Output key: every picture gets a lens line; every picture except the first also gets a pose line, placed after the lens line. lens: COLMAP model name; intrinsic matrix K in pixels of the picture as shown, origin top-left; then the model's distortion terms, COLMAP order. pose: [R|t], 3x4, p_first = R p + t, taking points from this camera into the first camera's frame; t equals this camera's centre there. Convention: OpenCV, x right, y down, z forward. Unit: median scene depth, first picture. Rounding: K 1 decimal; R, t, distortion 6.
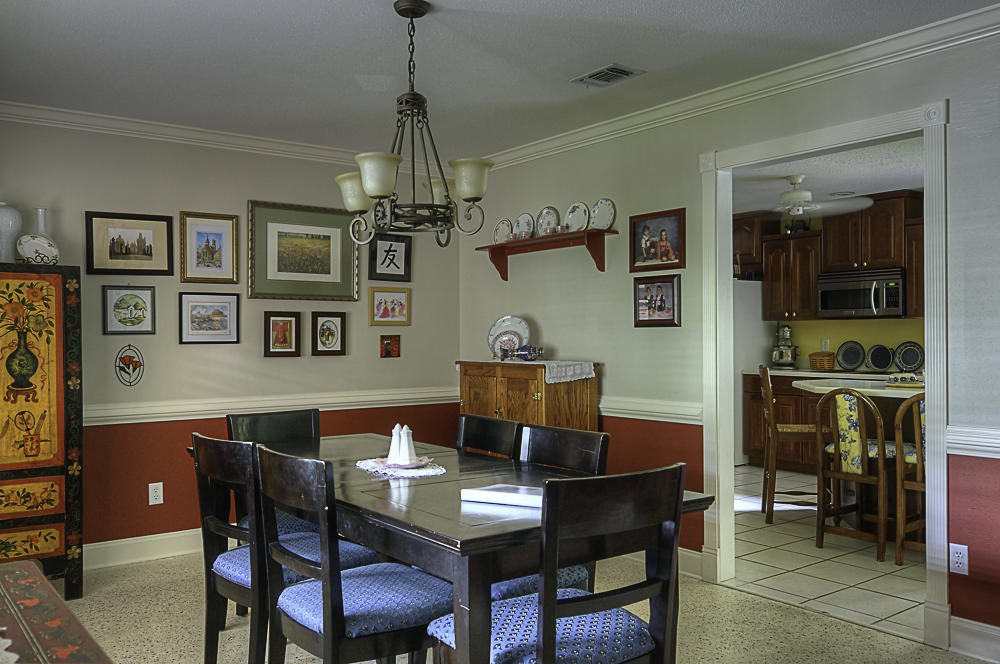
lens RADIAL K [[855.2, 0, 500.2], [0, 855.2, 349.7], [0, 0, 1]] dist [0.000878, 0.000972]
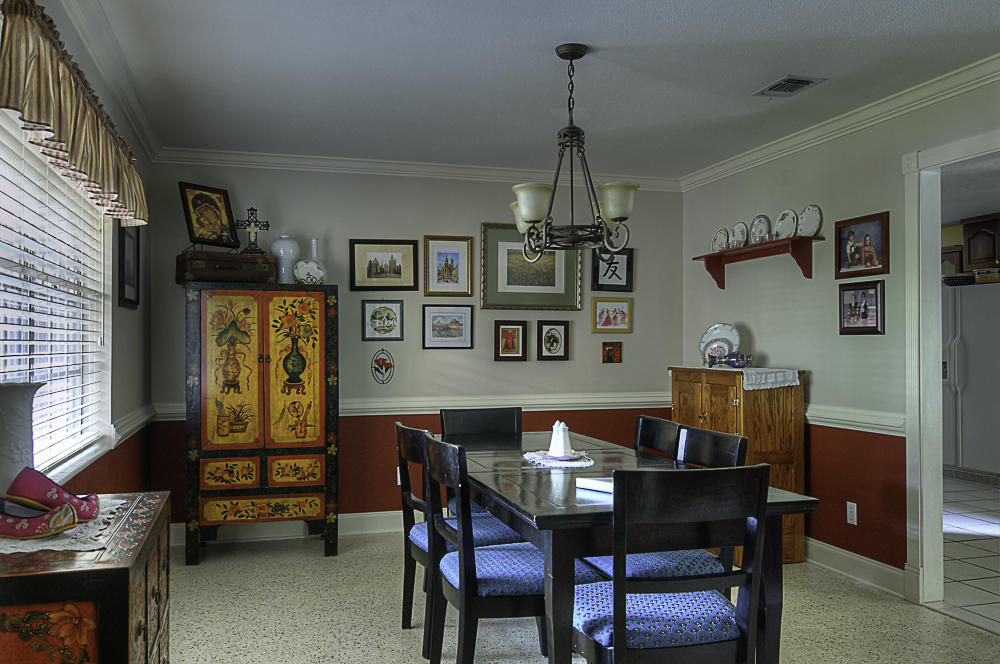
lens RADIAL K [[855.2, 0, 500.2], [0, 855.2, 349.7], [0, 0, 1]] dist [0.000878, 0.000972]
pose [[0.933658, 0.006791, -0.358102, 0.150198], [-0.009653, 0.999934, -0.006206, 0.000671], [0.358036, 0.009251, 0.933662, -0.056073]]
